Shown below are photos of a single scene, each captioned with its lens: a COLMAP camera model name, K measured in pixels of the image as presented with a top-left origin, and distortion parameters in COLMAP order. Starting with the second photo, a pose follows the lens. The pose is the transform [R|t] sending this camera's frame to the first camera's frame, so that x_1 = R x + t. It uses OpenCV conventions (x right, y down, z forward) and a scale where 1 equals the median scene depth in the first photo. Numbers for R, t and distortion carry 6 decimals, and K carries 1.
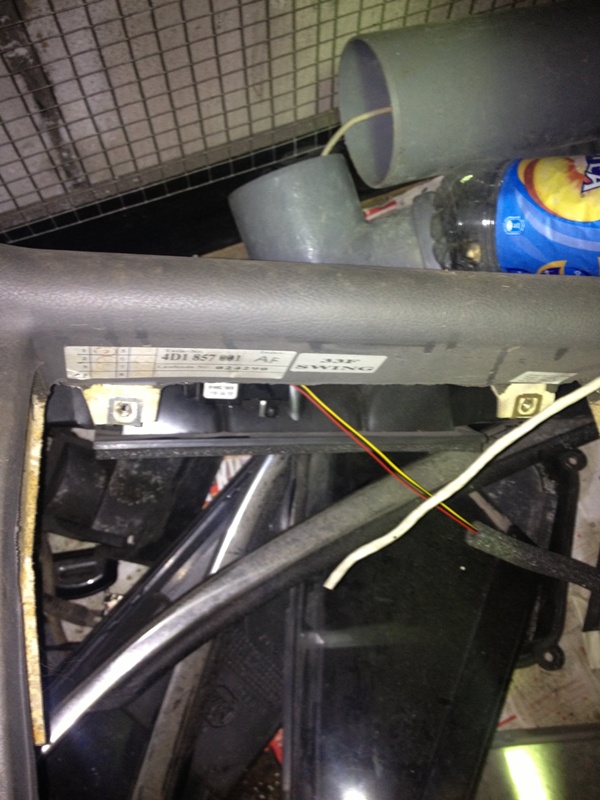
lens RADIAL K [[815.8, 0, 299.8], [0, 815.8, 372.0], [0, 0, 1]] dist [0.112604, -0.259383]
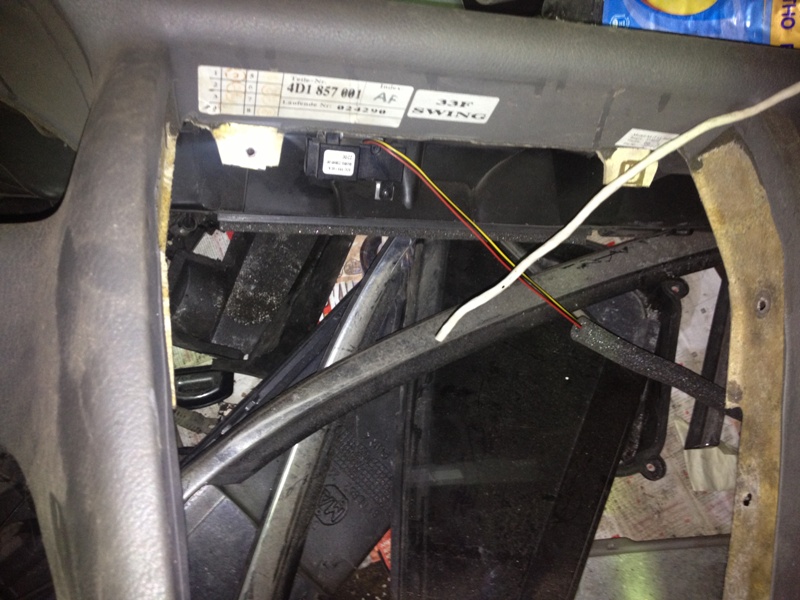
lens RADIAL K [[815.8, 0, 389.1], [0, 815.8, 322.4], [0, 0, 1]] dist [0.112604, -0.259383]
pose [[0.999792, 0.013099, -0.015662, -0.010868], [-0.013701, 0.999148, -0.038924, 0.224899], [0.015139, 0.039130, 0.999119, -0.037168]]
